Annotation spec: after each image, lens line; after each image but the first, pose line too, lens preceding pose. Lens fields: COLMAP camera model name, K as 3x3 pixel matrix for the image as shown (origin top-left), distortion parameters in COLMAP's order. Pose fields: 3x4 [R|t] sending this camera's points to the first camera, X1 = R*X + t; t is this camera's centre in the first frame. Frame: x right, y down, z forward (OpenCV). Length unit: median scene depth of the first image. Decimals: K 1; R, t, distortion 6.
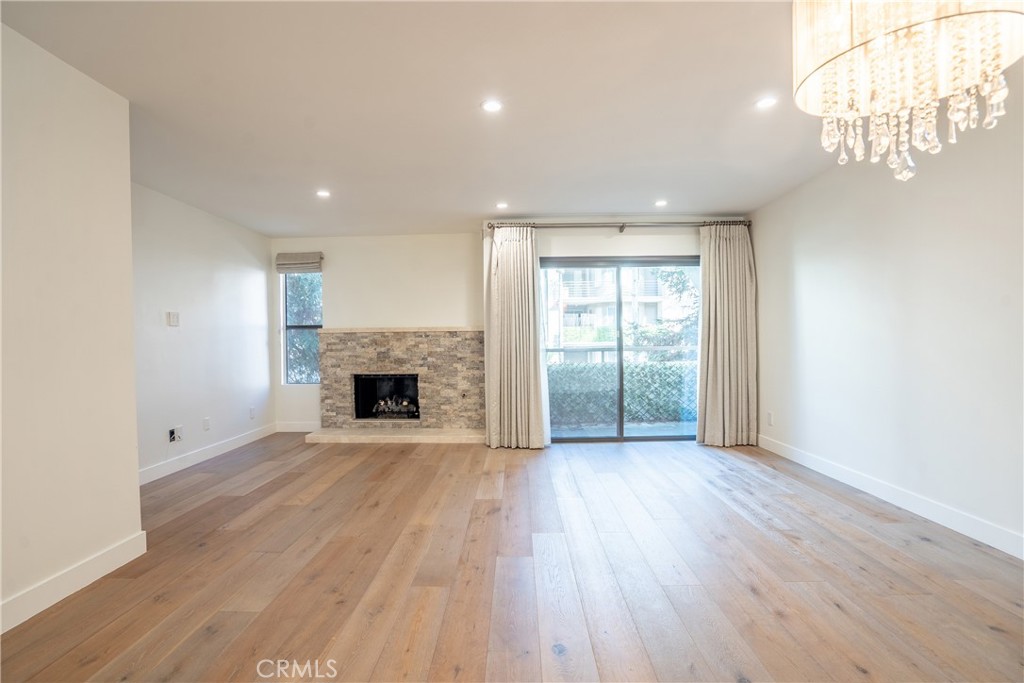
lens RADIAL K [[479.3, 0, 501.3], [0, 479.3, 343.8], [0, 0, 1]] dist [-0.052353, 0.015522]
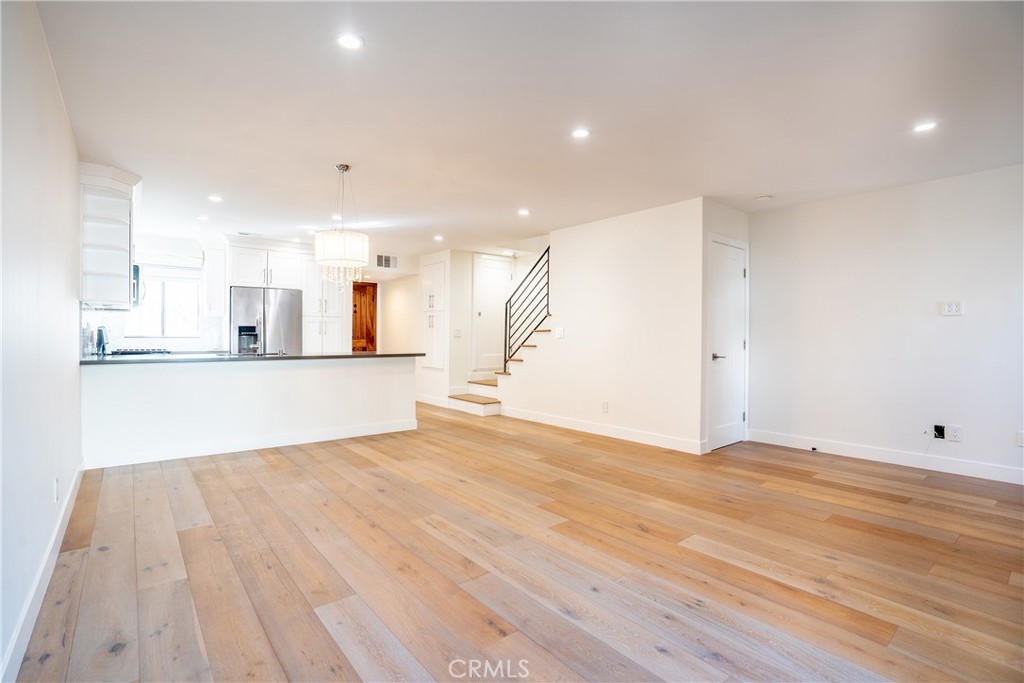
lens RADIAL K [[479.3, 0, 486.8], [0, 479.3, 329.4], [0, 0, 1]] dist [-0.052353, 0.015522]
pose [[-0.771585, 0.004655, -0.636109, 0.412008], [0.004533, 0.999988, 0.001820, -0.008561], [0.636110, -0.001479, -0.771597, 0.809113]]
